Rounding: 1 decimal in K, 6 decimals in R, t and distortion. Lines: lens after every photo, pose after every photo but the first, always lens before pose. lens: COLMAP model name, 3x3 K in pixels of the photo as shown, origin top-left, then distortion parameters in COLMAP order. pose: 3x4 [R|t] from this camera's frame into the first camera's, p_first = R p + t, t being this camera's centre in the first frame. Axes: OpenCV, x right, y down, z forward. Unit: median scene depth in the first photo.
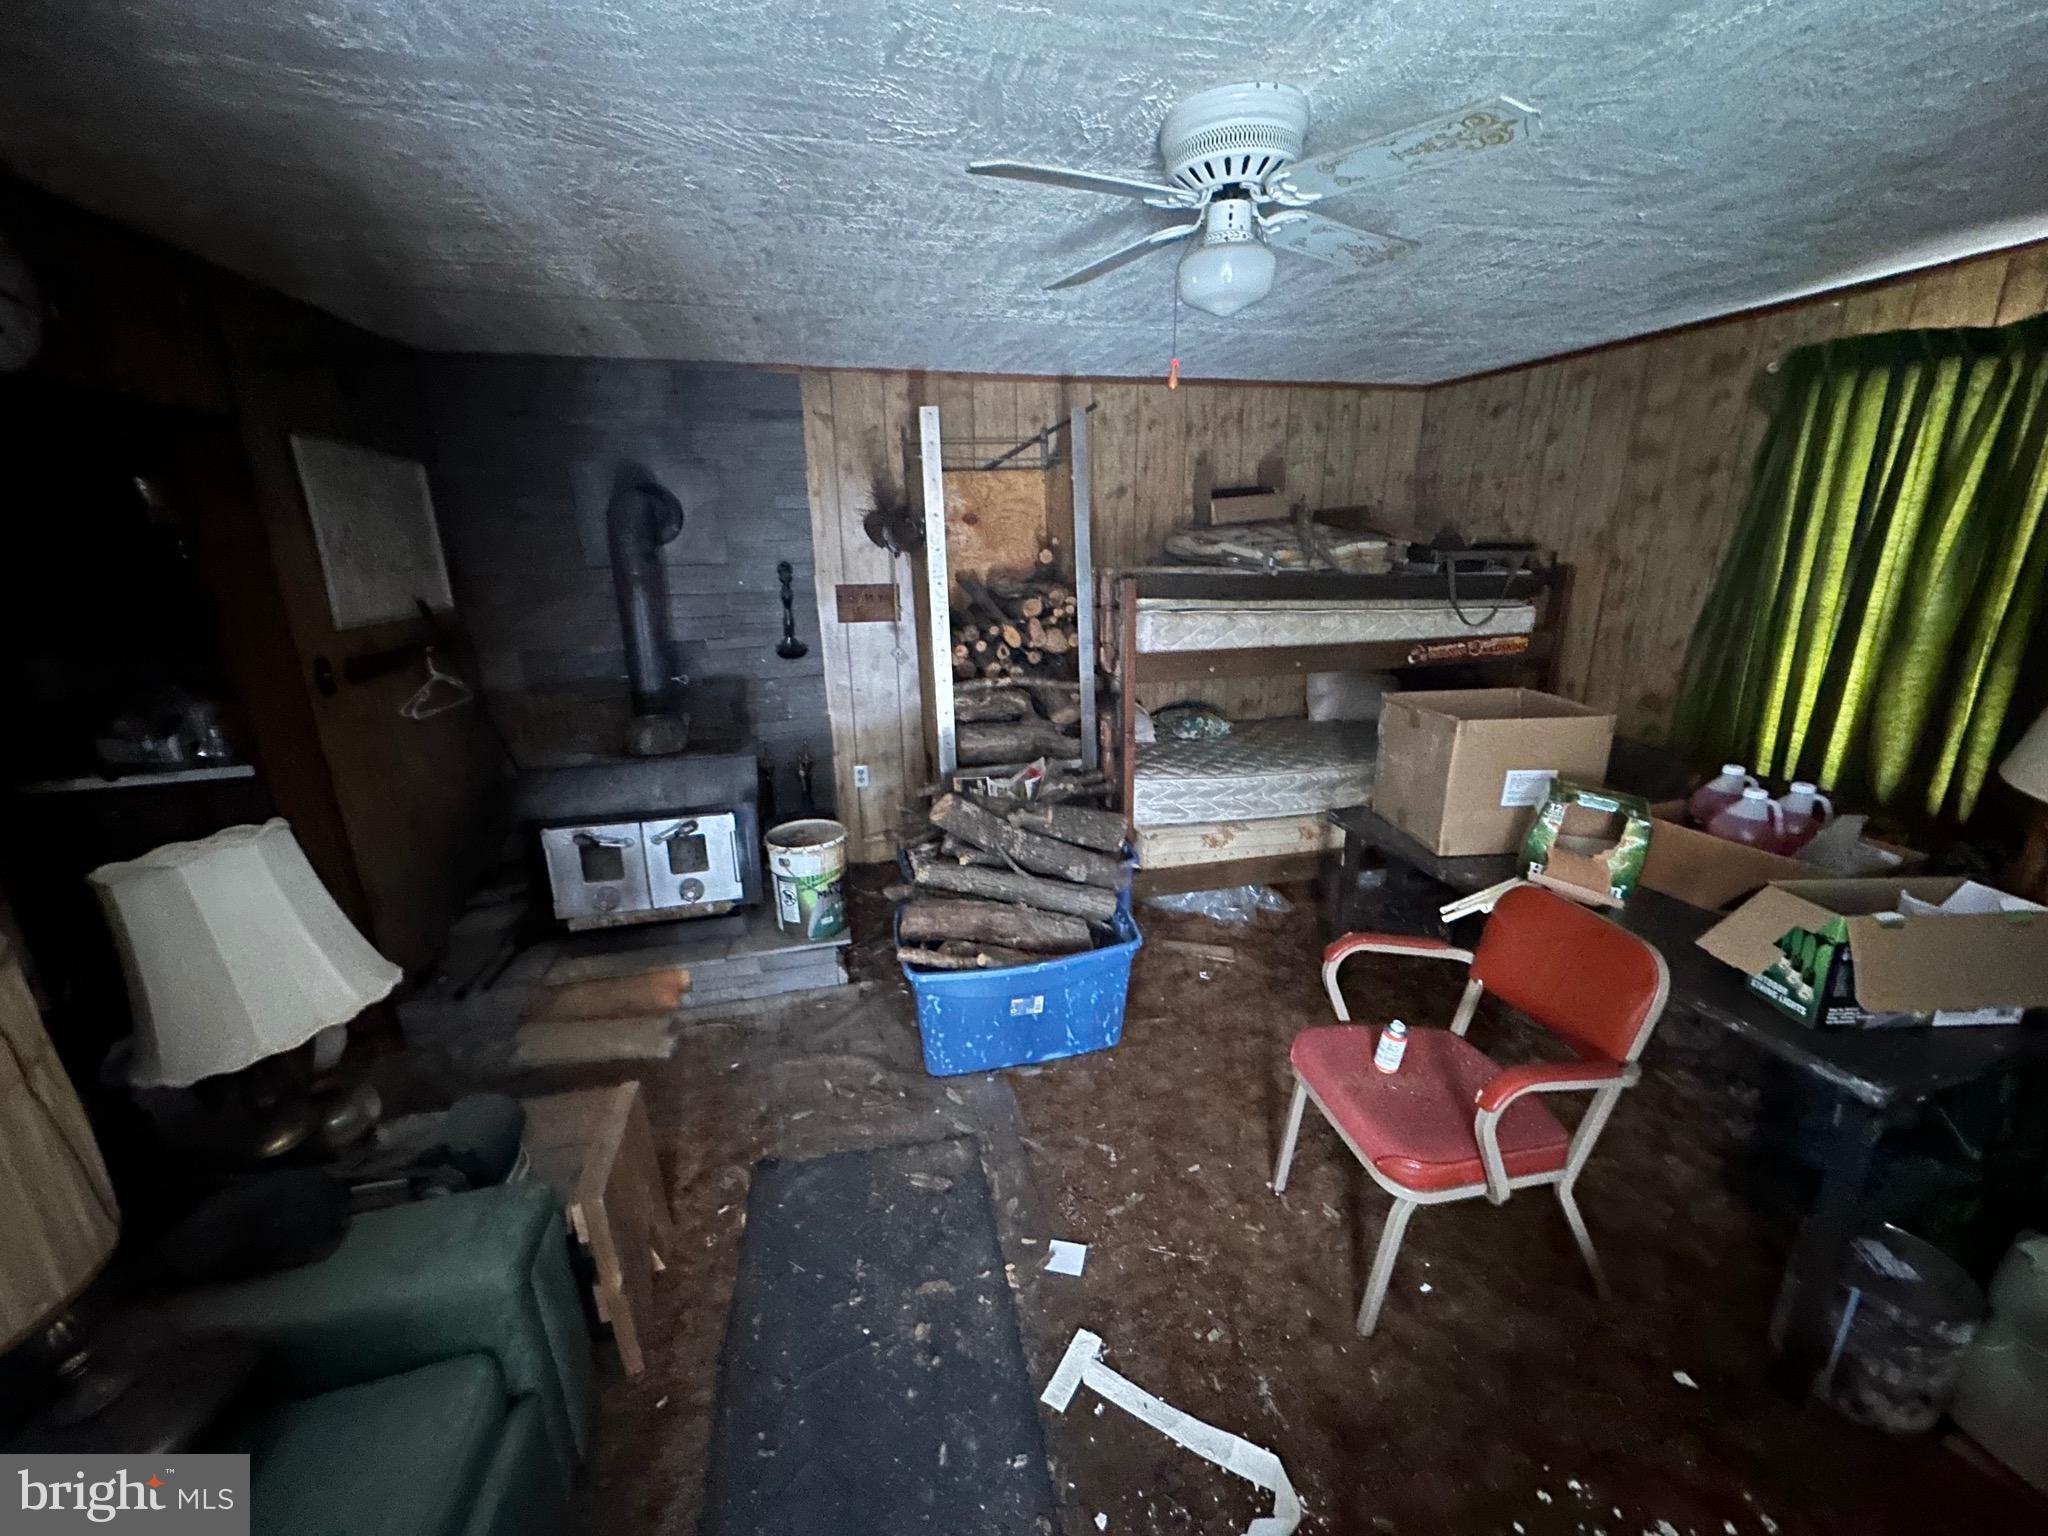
lens RADIAL K [[806.4, 0, 1034.6], [0, 806.4, 767.1], [0, 0, 1]] dist [-0.001458, -0.001561]
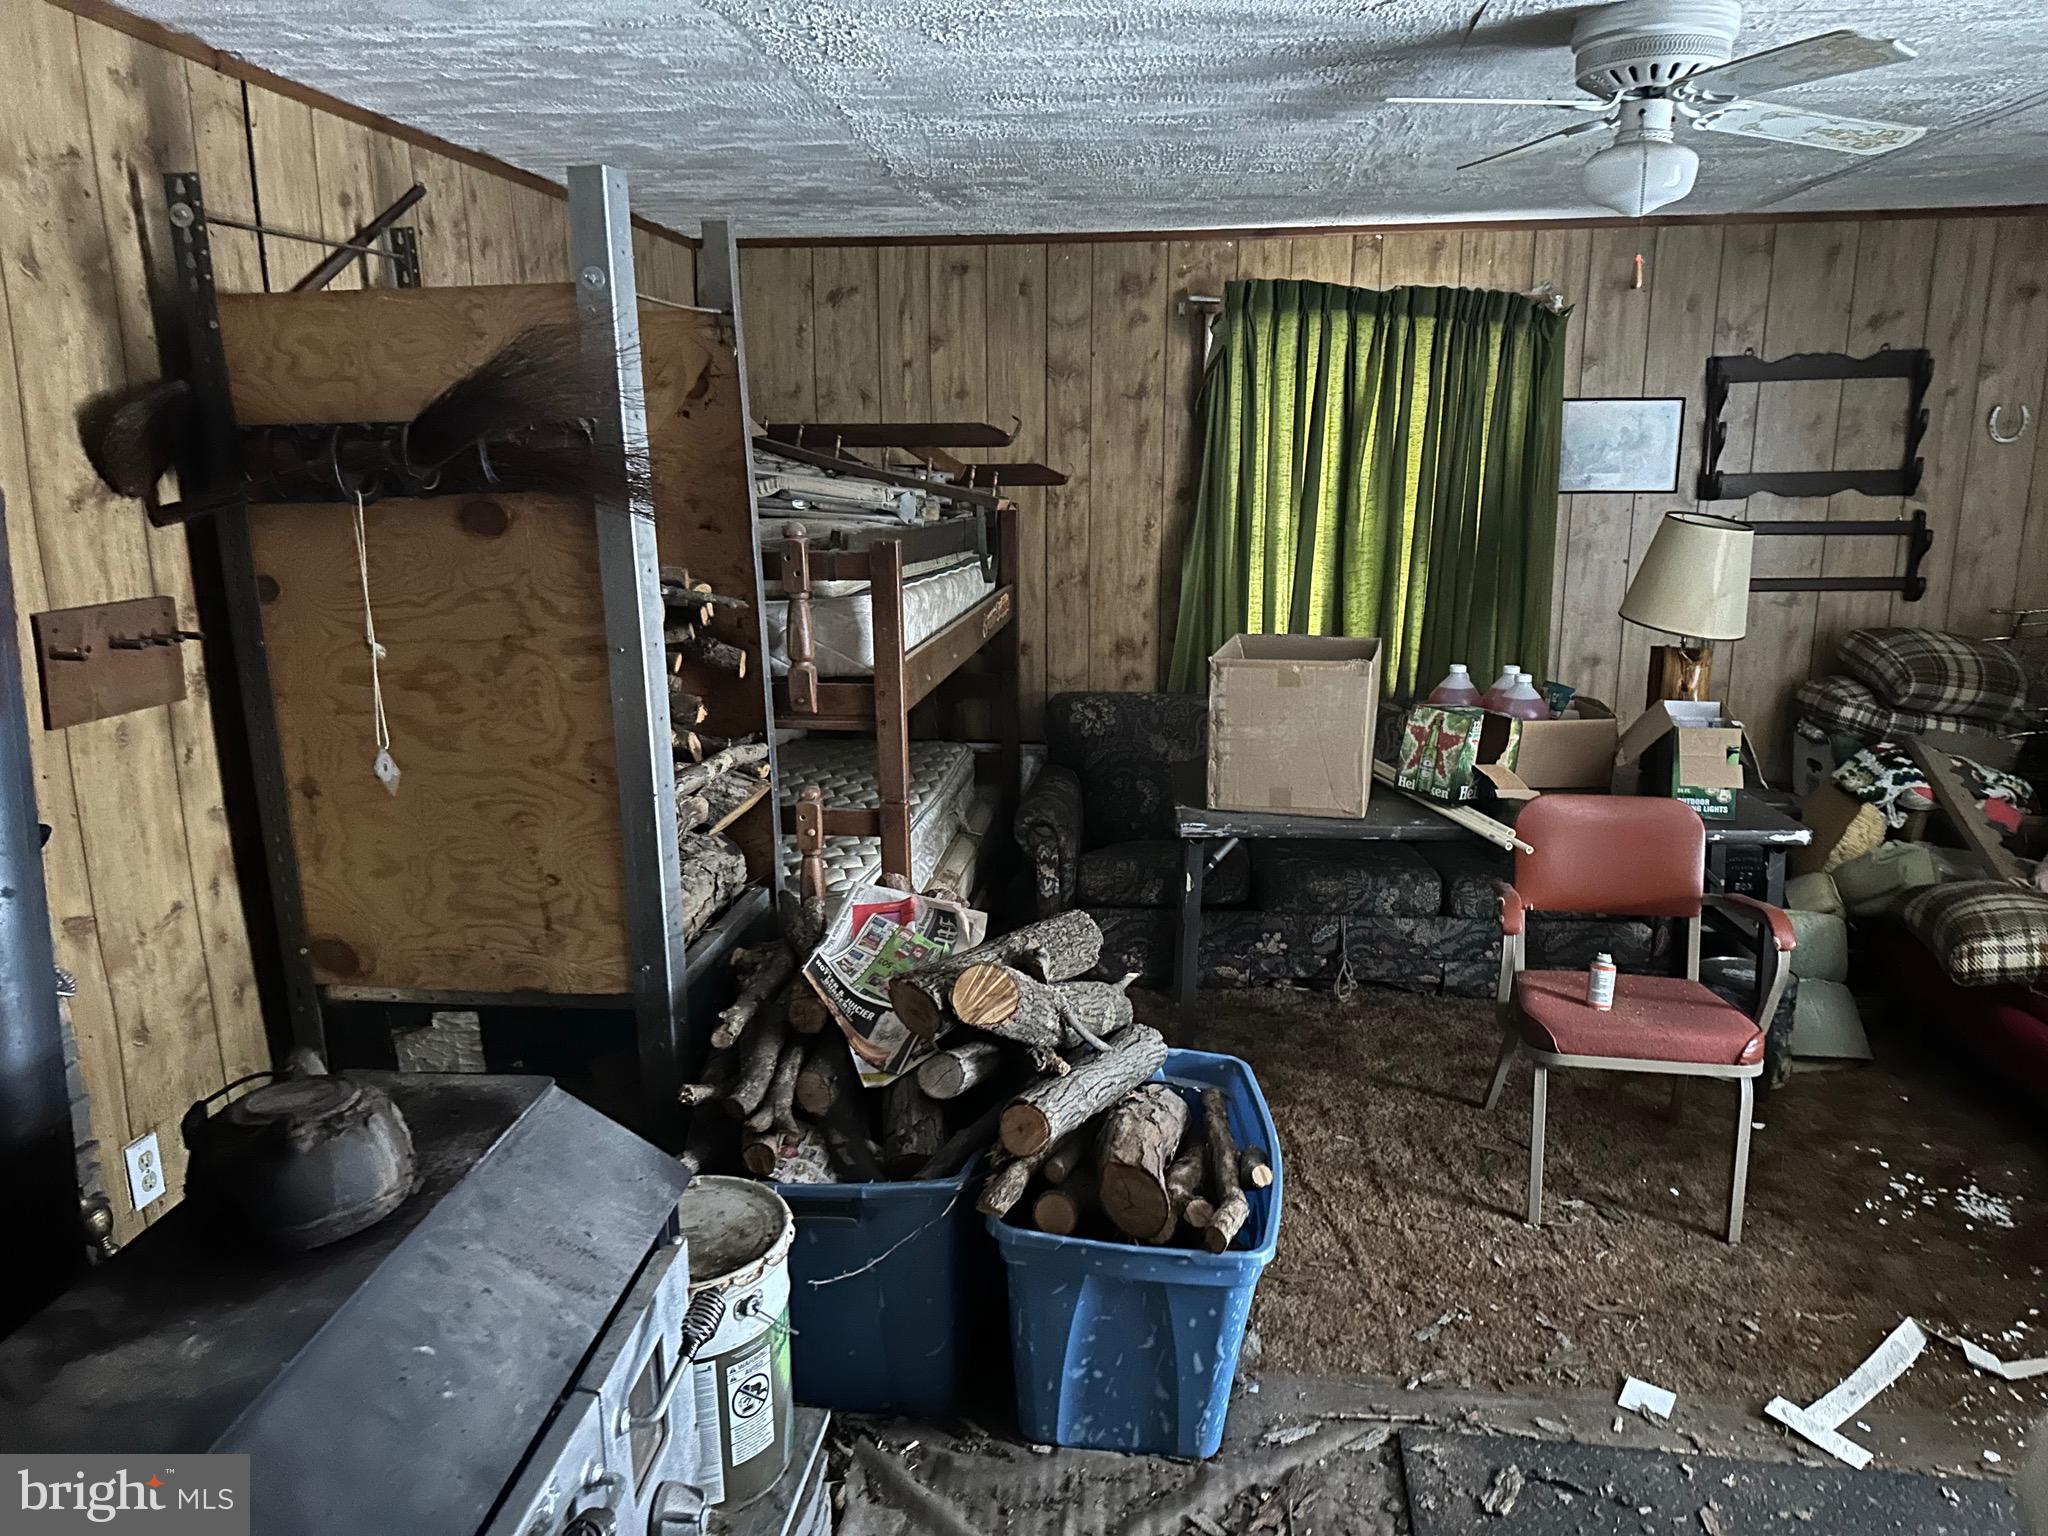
lens RADIAL K [[1447.4, 0, 1026.6], [0, 1447.4, 772.1], [0, 0, 1]] dist [0.075234, -0.026190]
pose [[0.357362, -0.193795, 0.913639, -0.679902], [0.265589, 0.958936, 0.099520, -0.123687], [-0.895408, 0.207088, 0.394157, 0.438754]]
